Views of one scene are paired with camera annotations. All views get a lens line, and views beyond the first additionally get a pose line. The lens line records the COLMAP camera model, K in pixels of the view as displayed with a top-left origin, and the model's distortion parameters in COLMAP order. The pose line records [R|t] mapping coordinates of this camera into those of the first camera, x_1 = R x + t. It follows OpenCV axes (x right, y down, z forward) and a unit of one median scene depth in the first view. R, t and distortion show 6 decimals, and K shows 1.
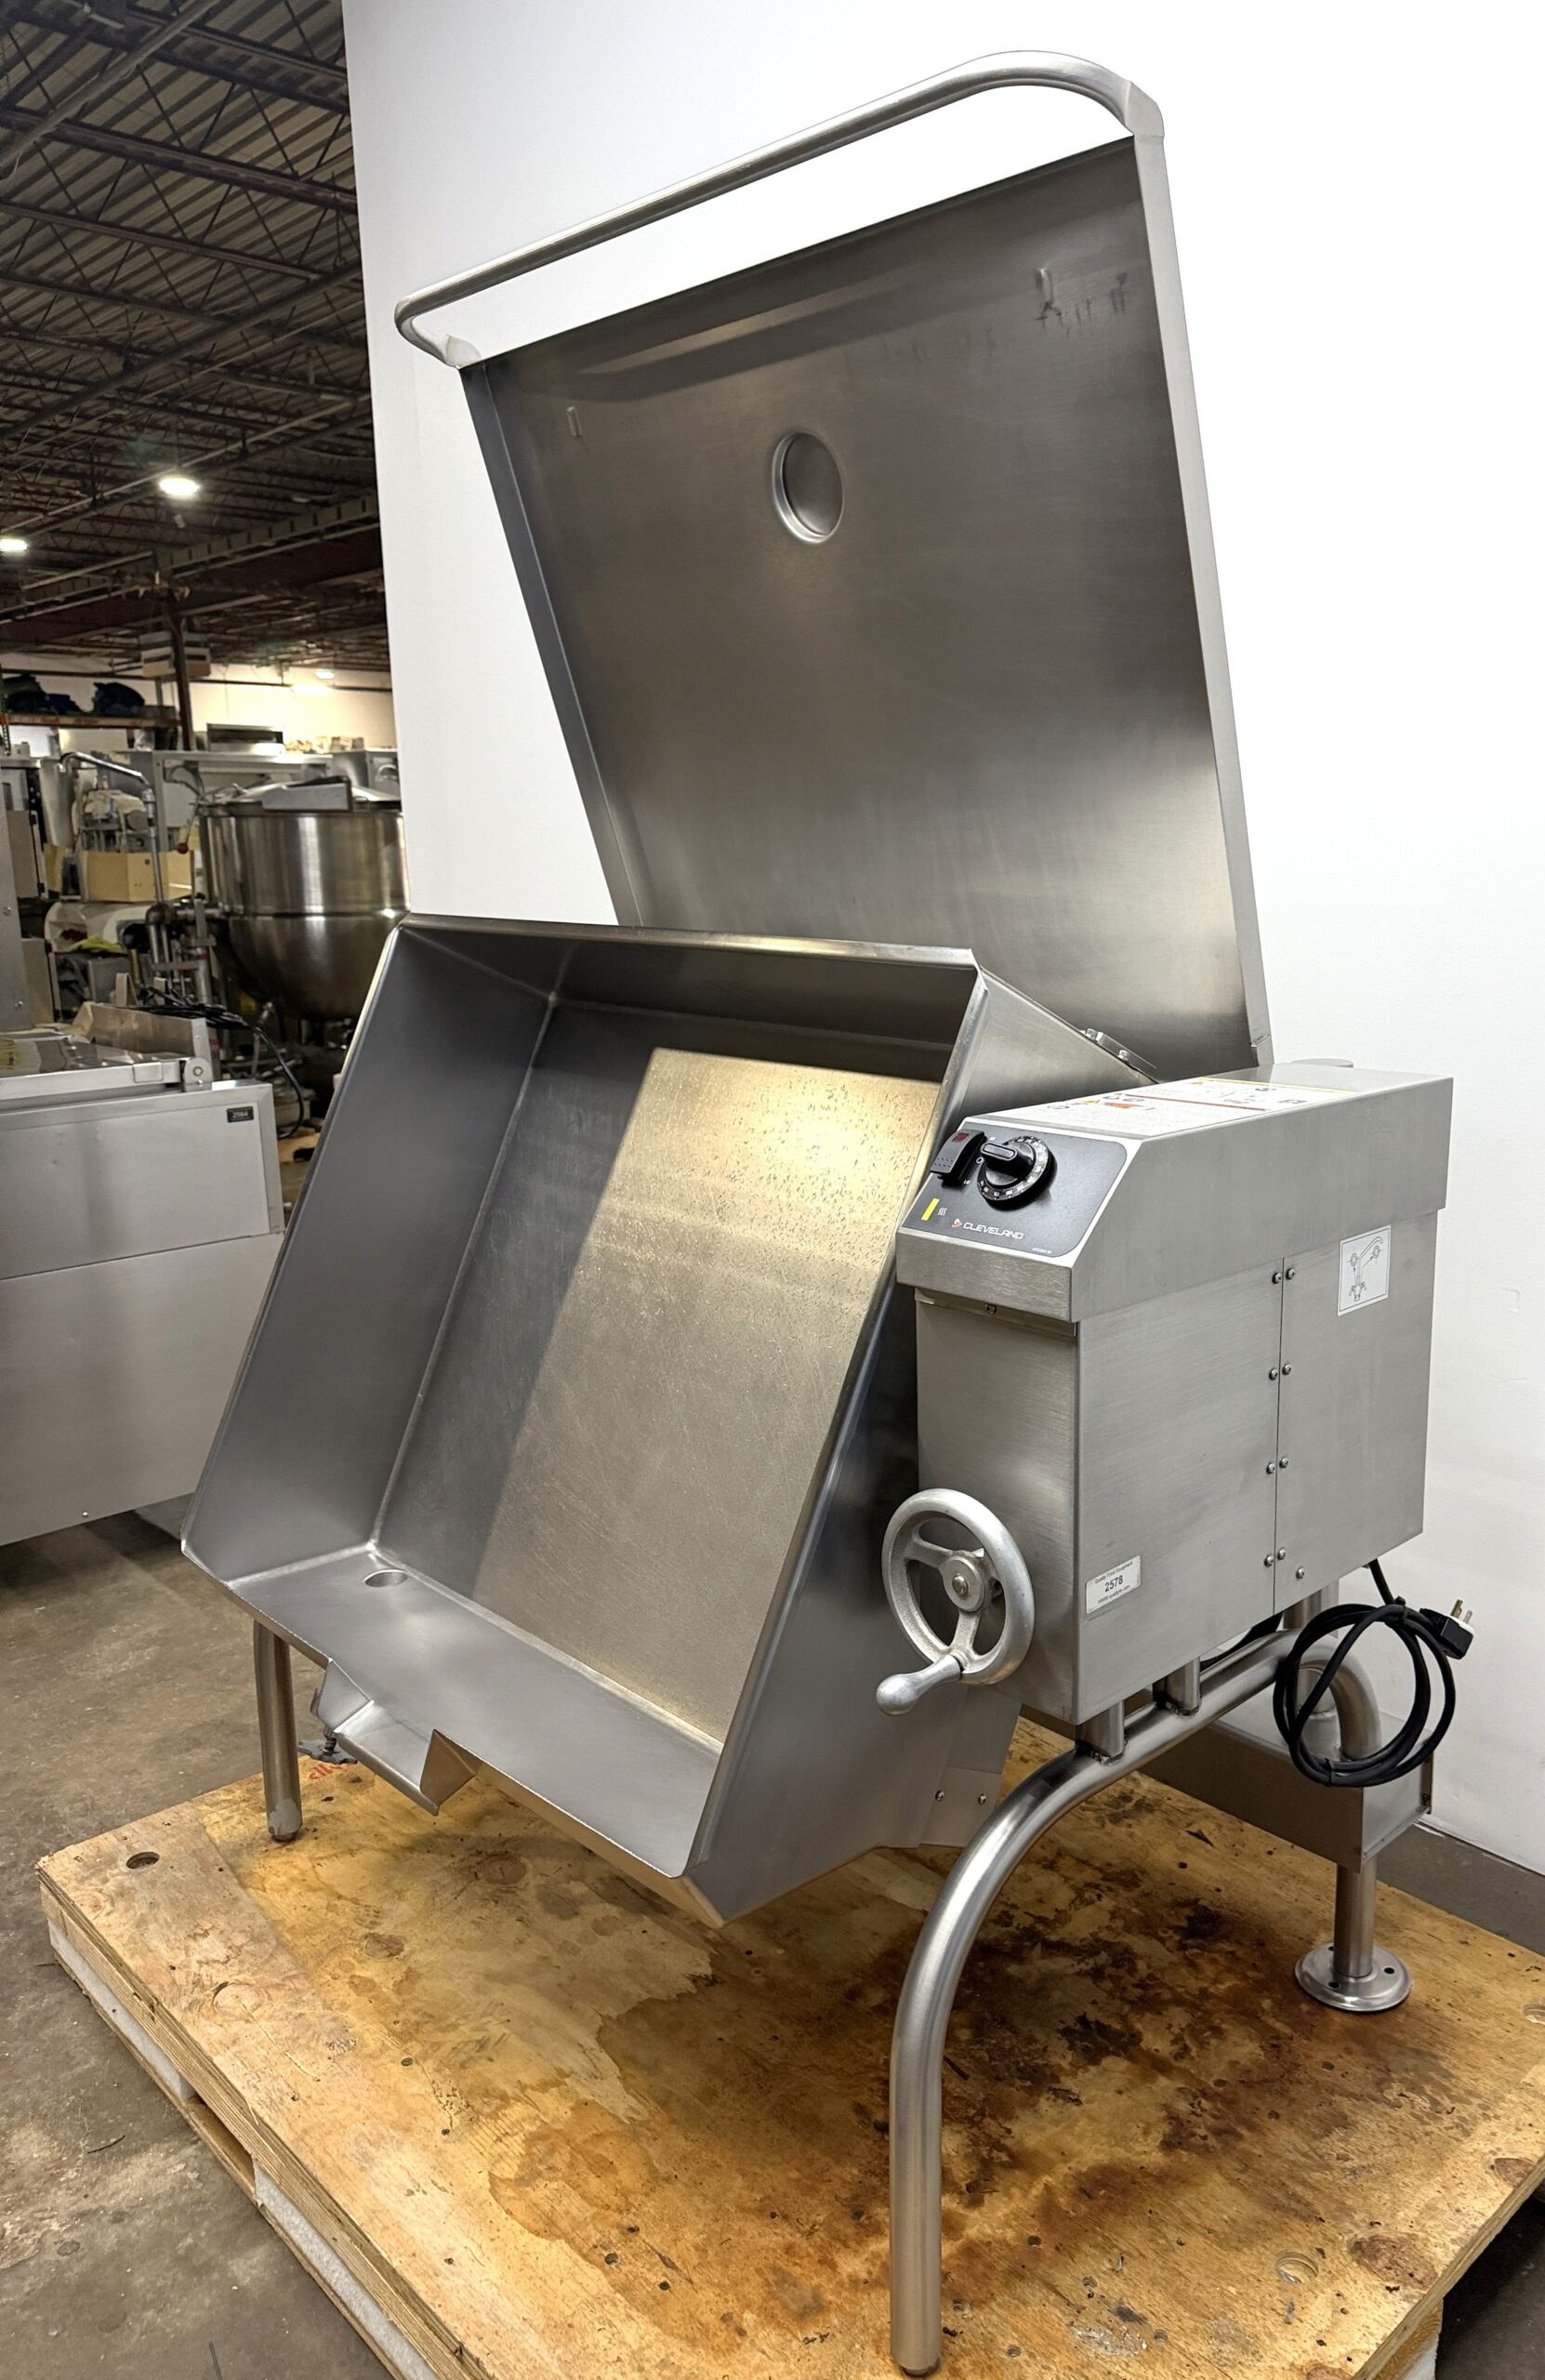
lens RADIAL K [[1743.9, 0, 930.2], [0, 1743.9, 1226.2], [0, 0, 1]] dist [-0.001373, 0.006549]
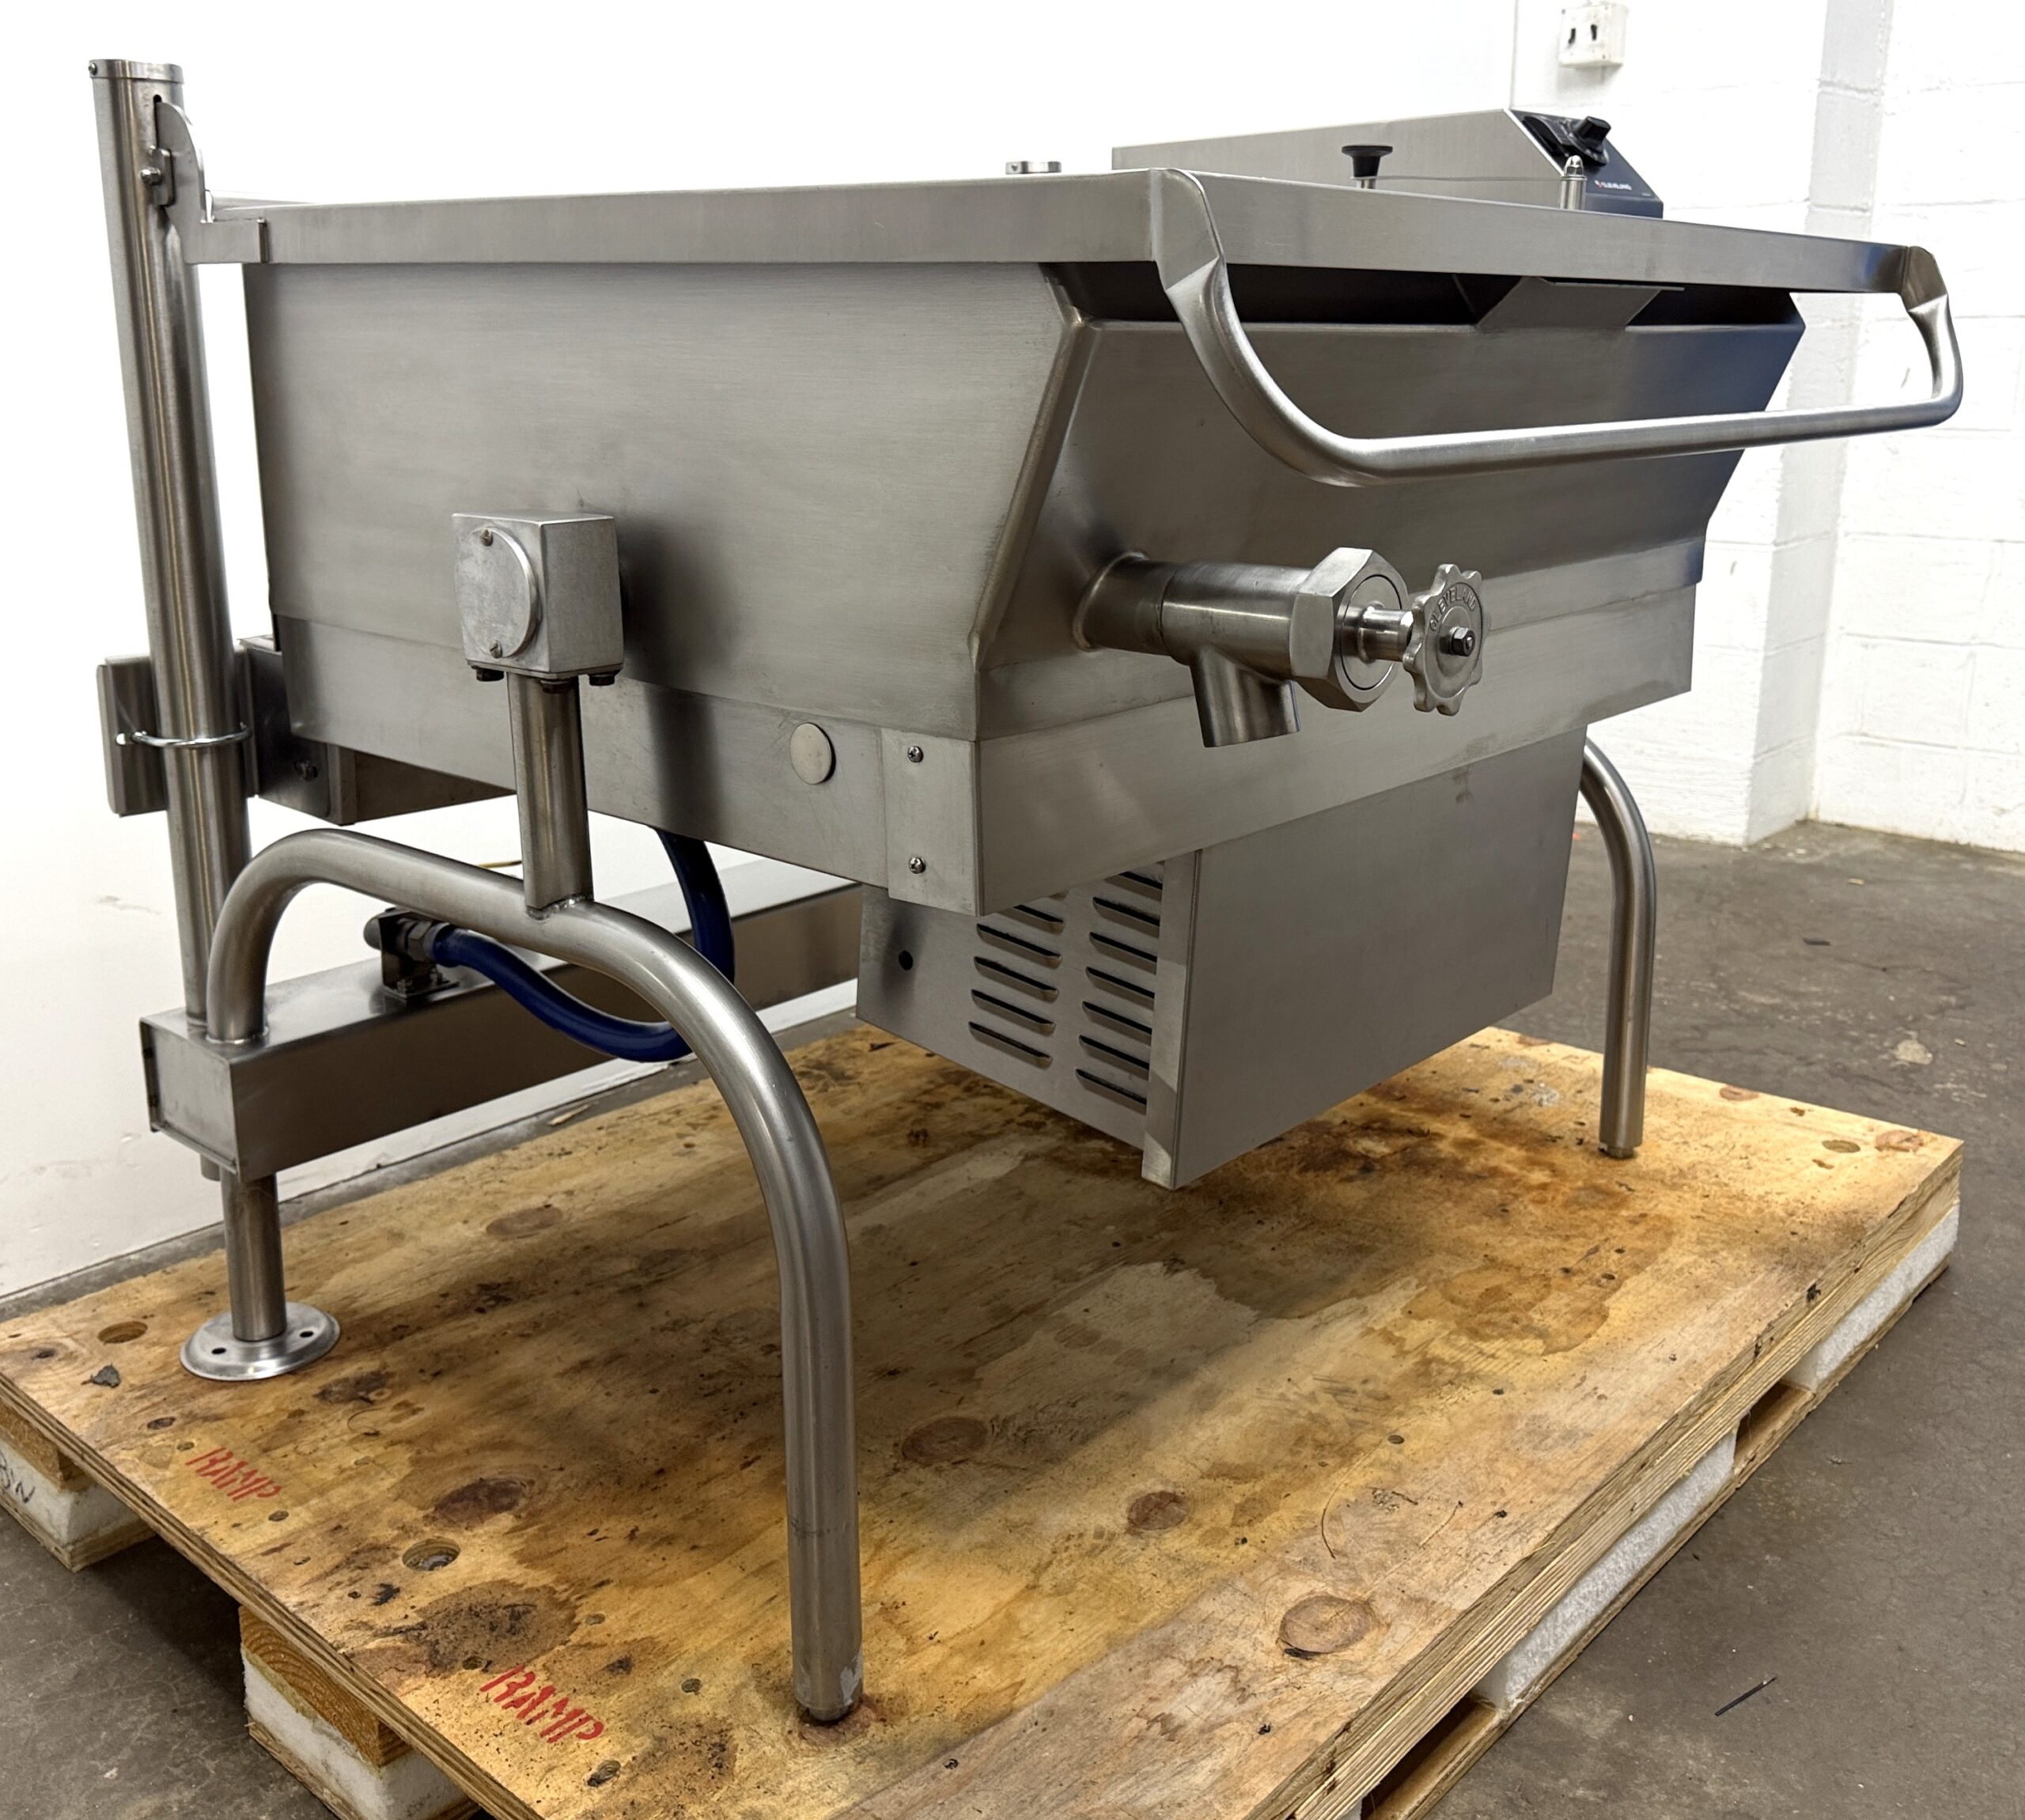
lens RADIAL K [[1924.9, 0, 1007.0], [0, 1924.9, 841.2], [0, 0, 1]] dist [0.029109, 0.000000]
pose [[-0.046525, -0.241119, 0.969380, -1.059289], [0.227940, 0.942265, 0.245315, 0.006076], [-0.972563, 0.232374, 0.011122, 1.135356]]
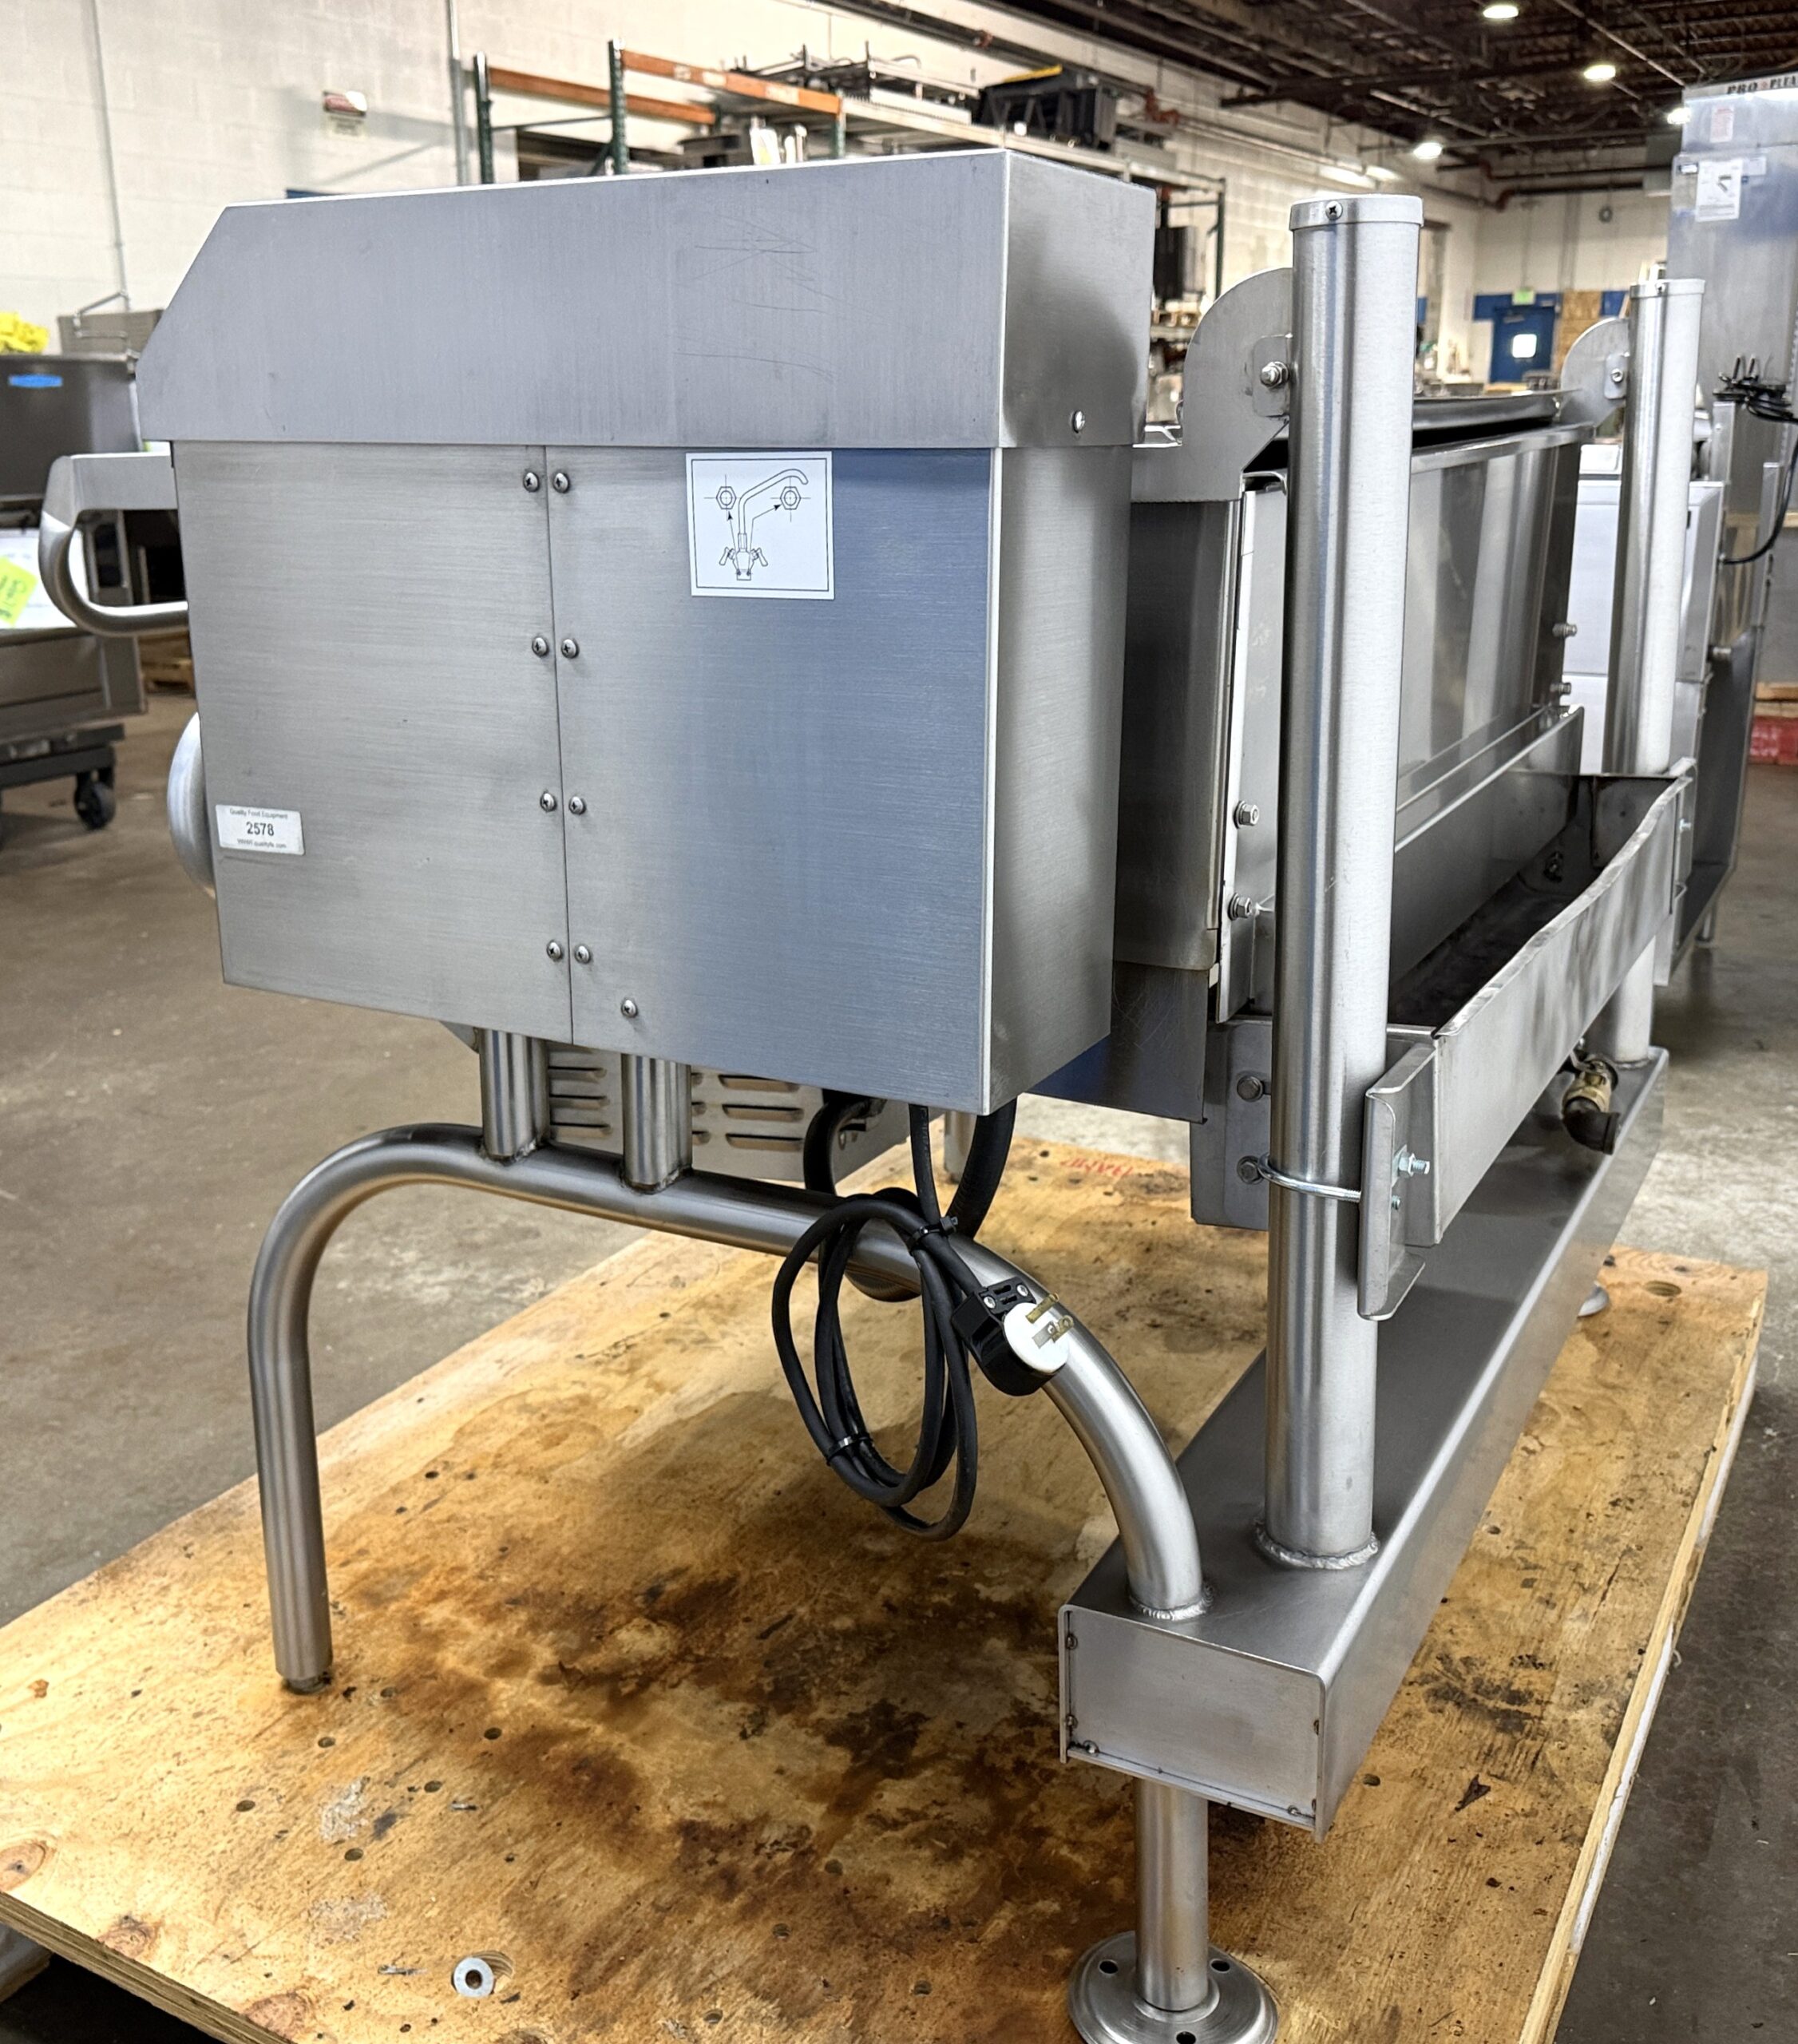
lens RADIAL K [[2036.3, 0, 870.1], [0, 2036.3, 992.2], [0, 0, 1]] dist [0.006774, 0.000000]
pose [[0.261340, 0.278877, -0.924083, 0.793592], [-0.207287, 0.951233, 0.228447, 0.009303], [0.942726, 0.131848, 0.306403, 0.756628]]
